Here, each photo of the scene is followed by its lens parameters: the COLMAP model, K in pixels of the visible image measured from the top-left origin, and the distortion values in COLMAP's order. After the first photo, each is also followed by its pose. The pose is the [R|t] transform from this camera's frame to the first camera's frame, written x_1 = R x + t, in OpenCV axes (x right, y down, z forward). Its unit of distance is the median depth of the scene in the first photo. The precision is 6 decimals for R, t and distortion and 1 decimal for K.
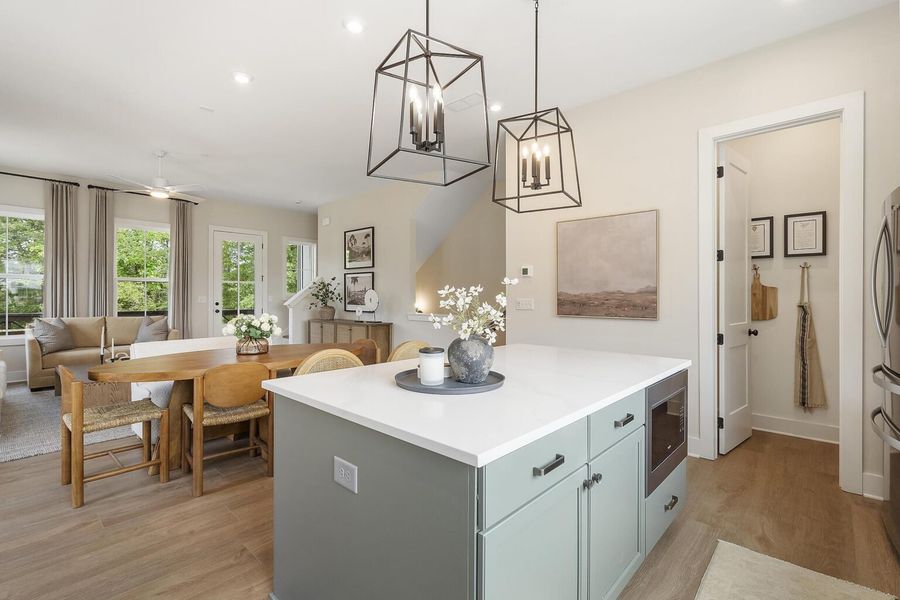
lens RADIAL K [[419.4, 0, 466.4], [0, 419.4, 293.0], [0, 0, 1]] dist [-0.005495, 0.001438]
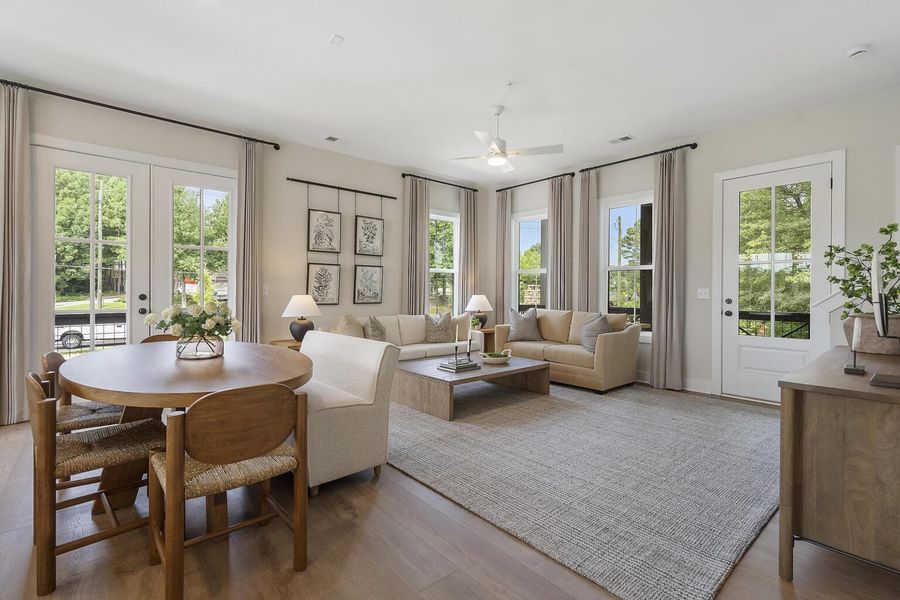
lens RADIAL K [[419.4, 0, 444.1], [0, 419.4, 292.4], [0, 0, 1]] dist [-0.005495, 0.001438]
pose [[-0.111988, -0.001277, -0.993709, 0.051474], [-0.002097, 0.999997, -0.001049, 0.016240], [0.993707, 0.001967, -0.111990, 0.720604]]
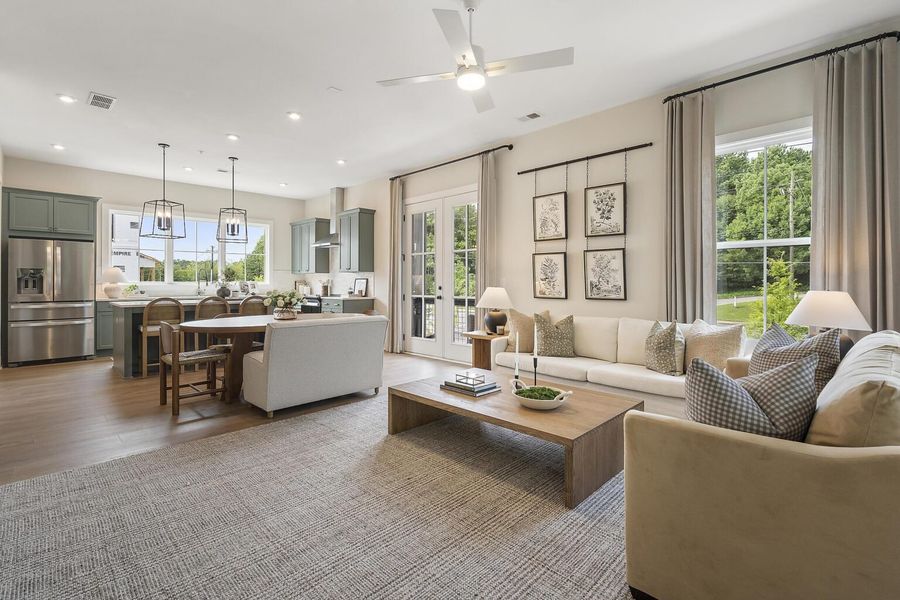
lens RADIAL K [[419.4, 0, 442.1], [0, 419.4, 280.7], [0, 0, 1]] dist [-0.005495, 0.001438]
pose [[-0.998568, -0.003492, 0.053376, -0.531849], [-0.004016, 0.999945, -0.009708, 0.016311], [-0.053339, -0.009909, -0.998527, 1.105716]]
